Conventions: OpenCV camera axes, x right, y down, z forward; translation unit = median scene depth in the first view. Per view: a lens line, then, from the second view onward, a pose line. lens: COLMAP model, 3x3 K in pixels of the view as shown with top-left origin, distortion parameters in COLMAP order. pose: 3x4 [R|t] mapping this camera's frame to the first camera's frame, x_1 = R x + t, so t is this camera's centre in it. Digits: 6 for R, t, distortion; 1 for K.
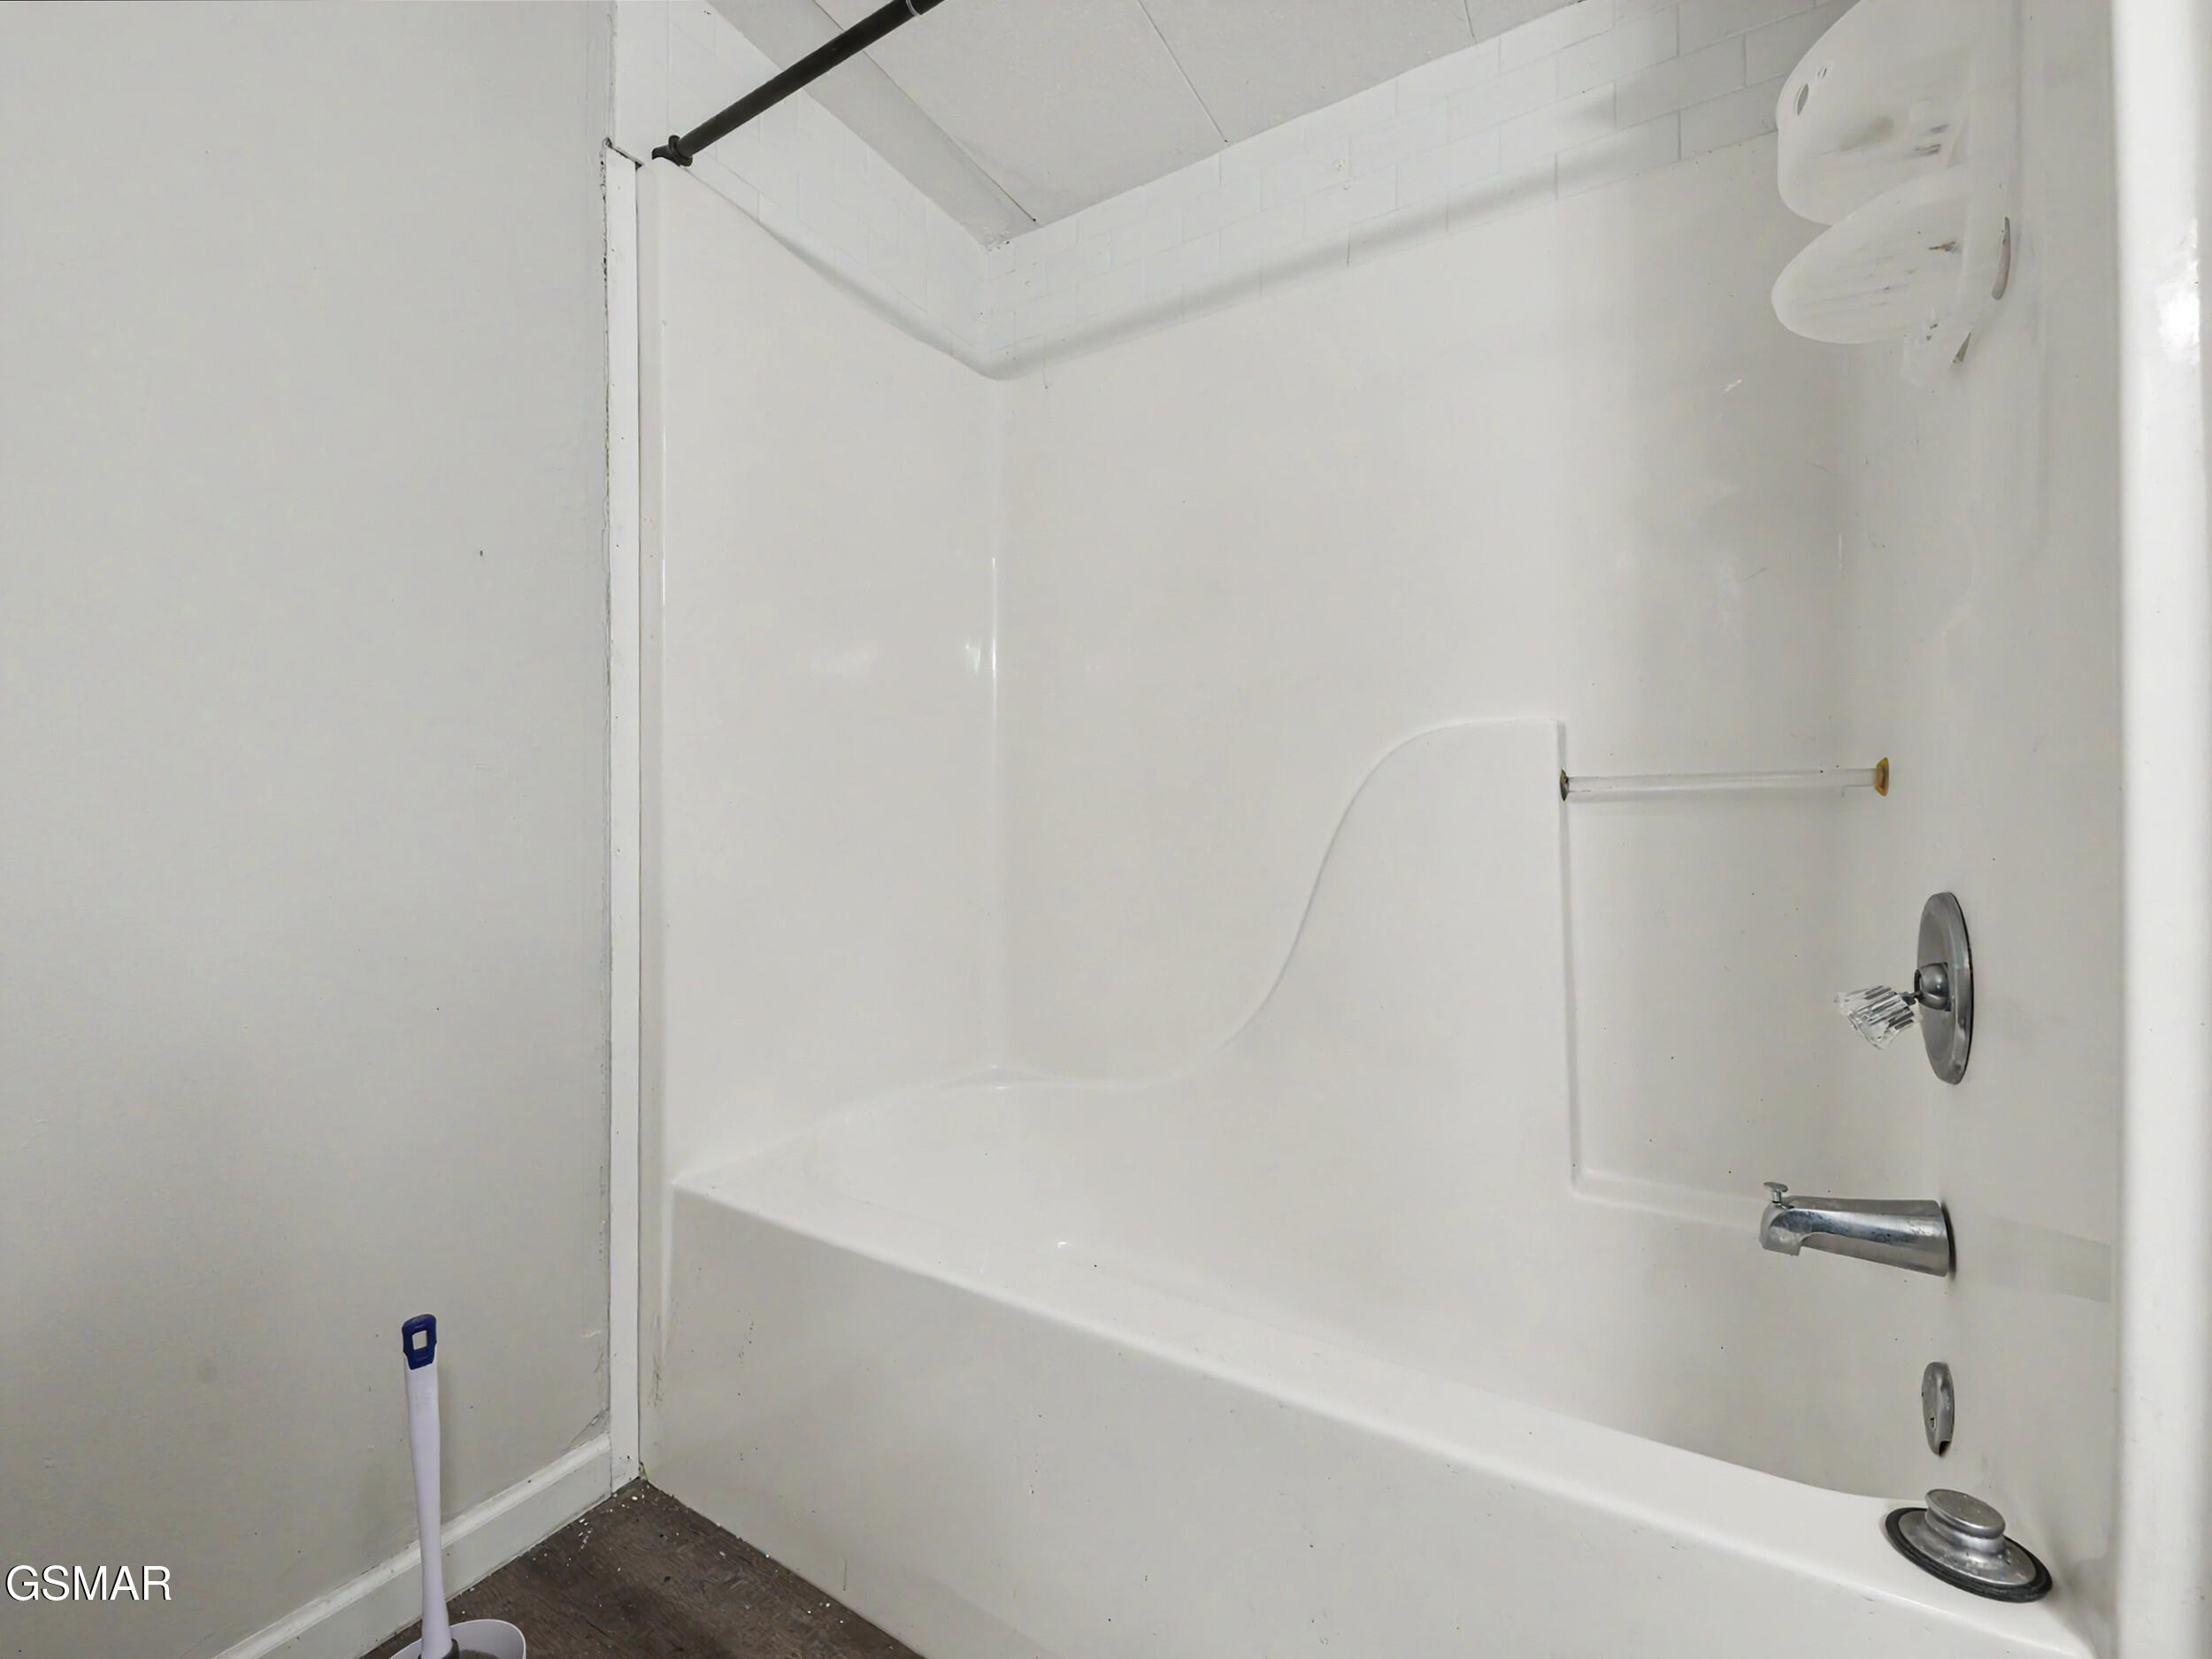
lens RADIAL K [[903.7, 0, 1105.2], [0, 903.7, 837.5], [0, 0, 1]] dist [0.003497, -0.003502]
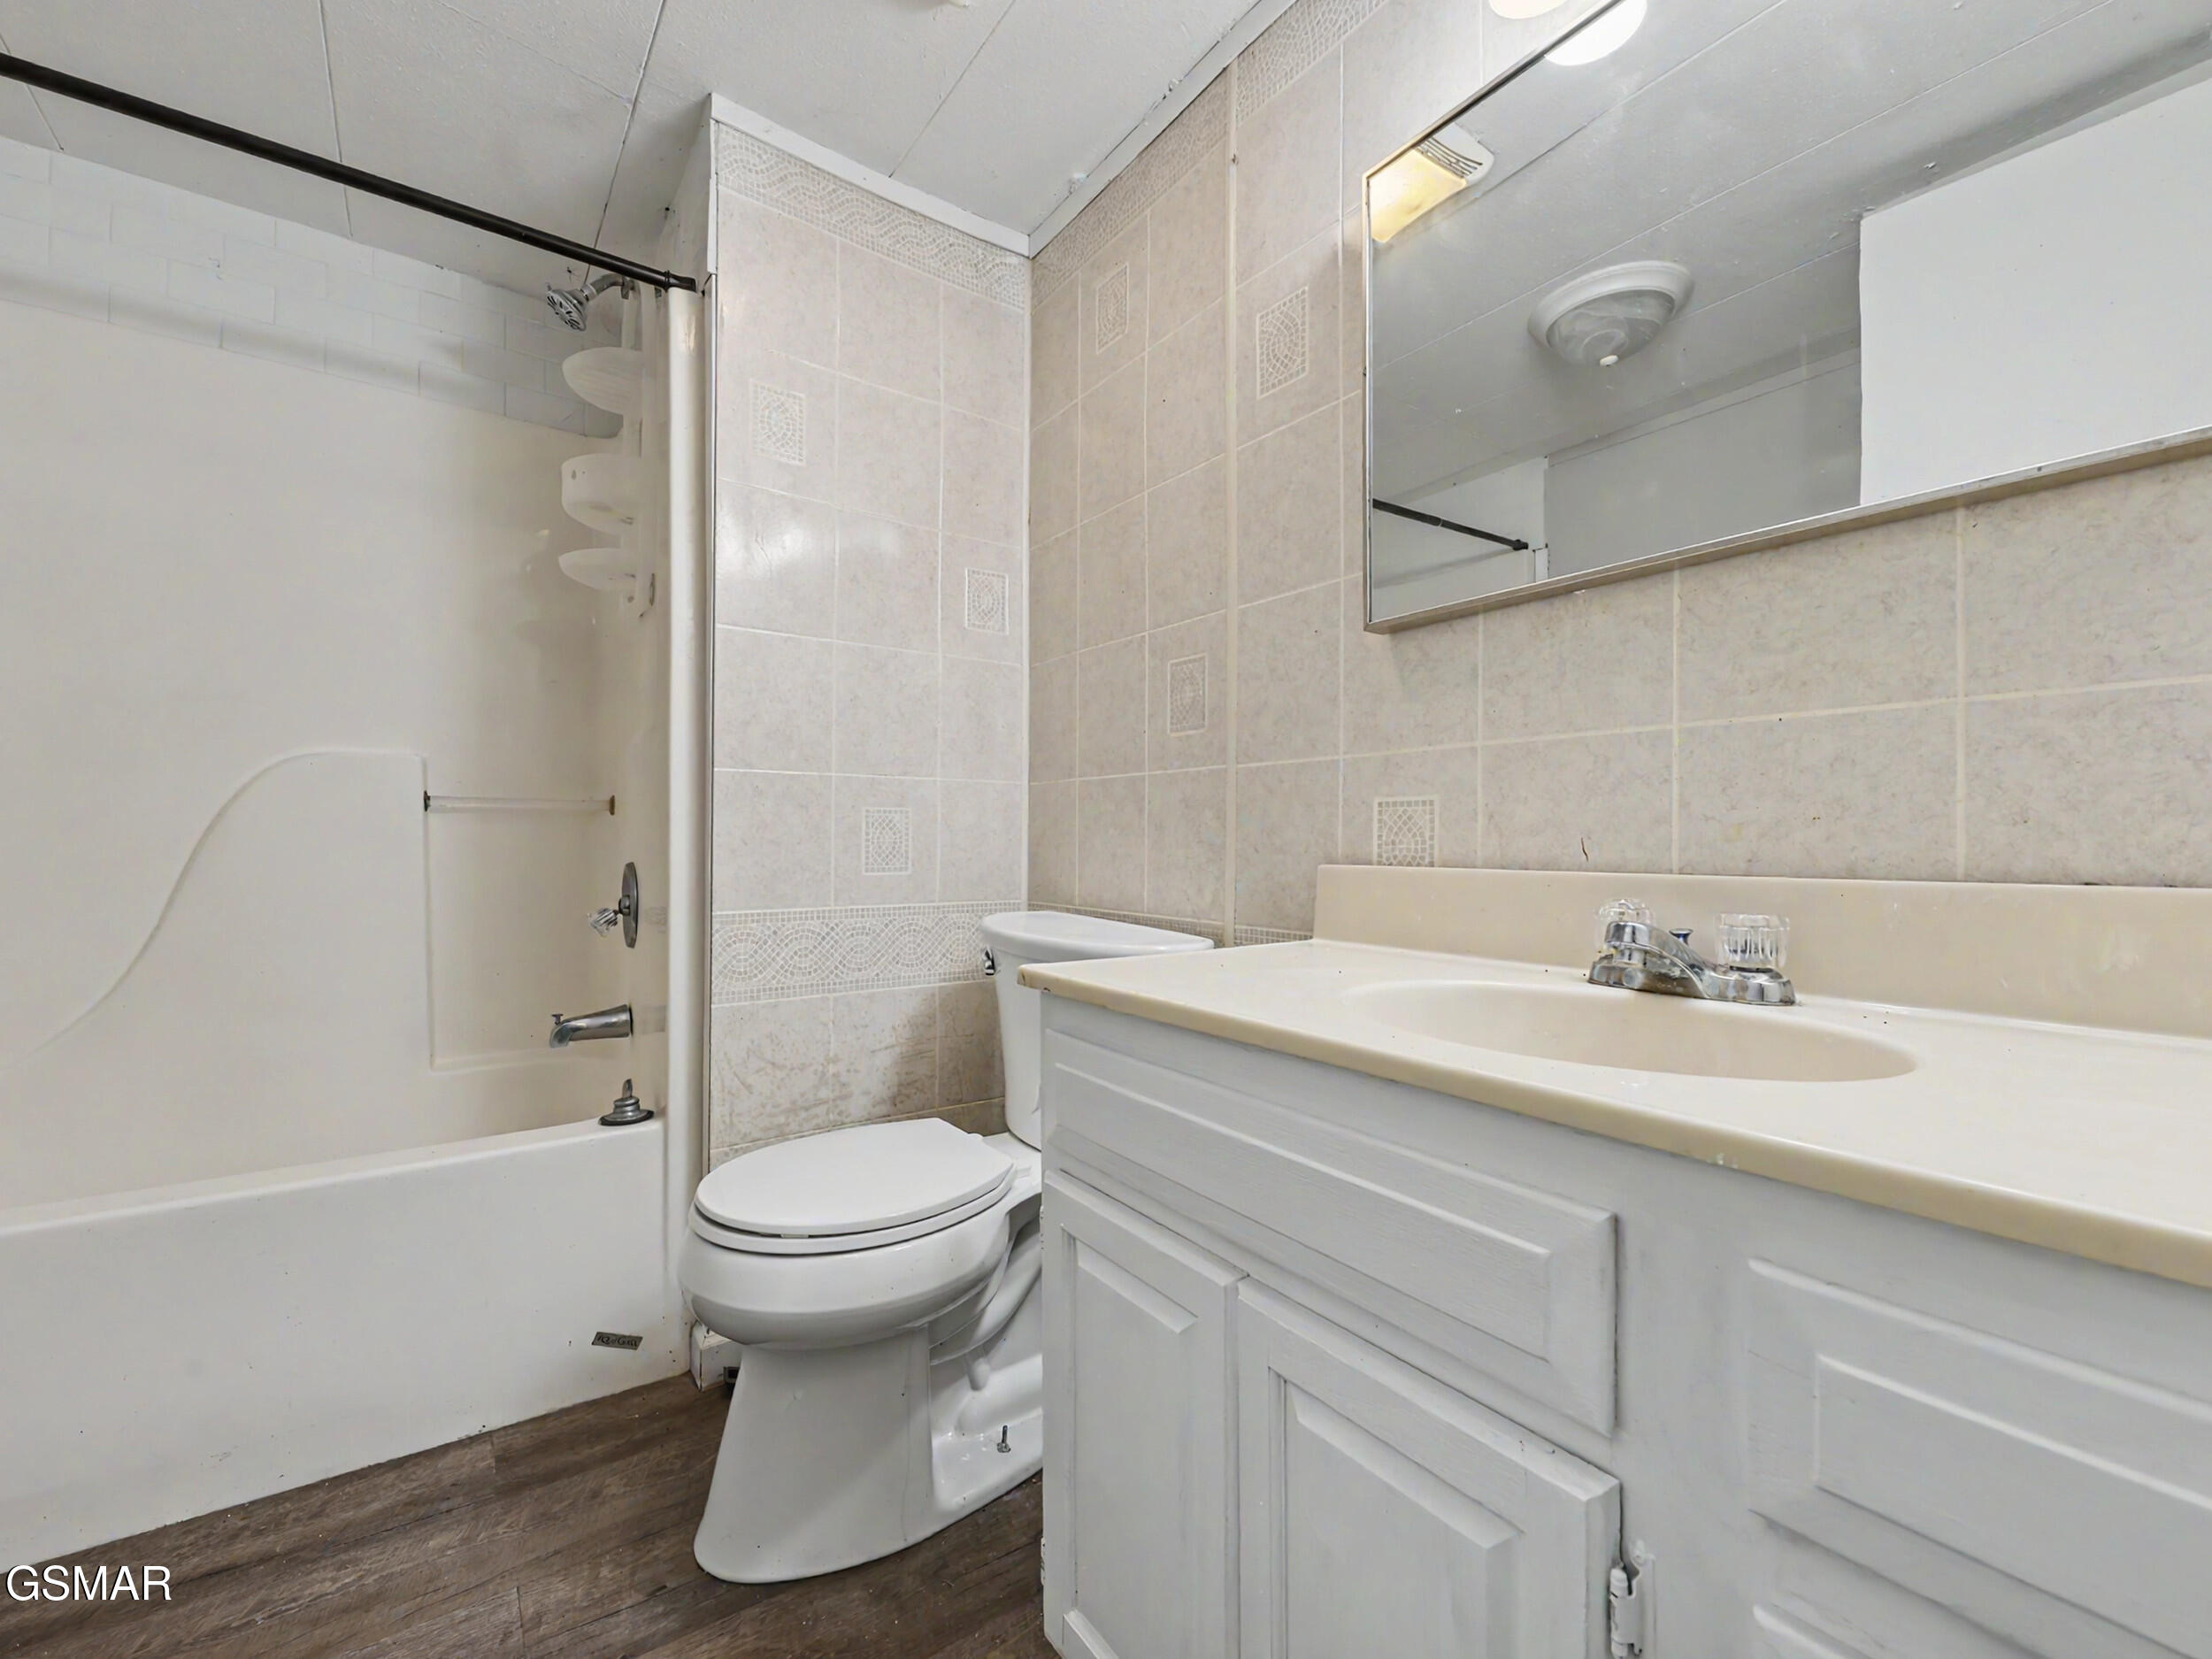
lens RADIAL K [[903.7, 0, 1102.0], [0, 903.7, 828.5], [0, 0, 1]] dist [0.003497, -0.003502]
pose [[0.383440, 0.000361, 0.923566, -0.649194], [-0.007038, 0.999972, 0.002531, -0.035535], [-0.923539, -0.007470, 0.383432, -0.882580]]
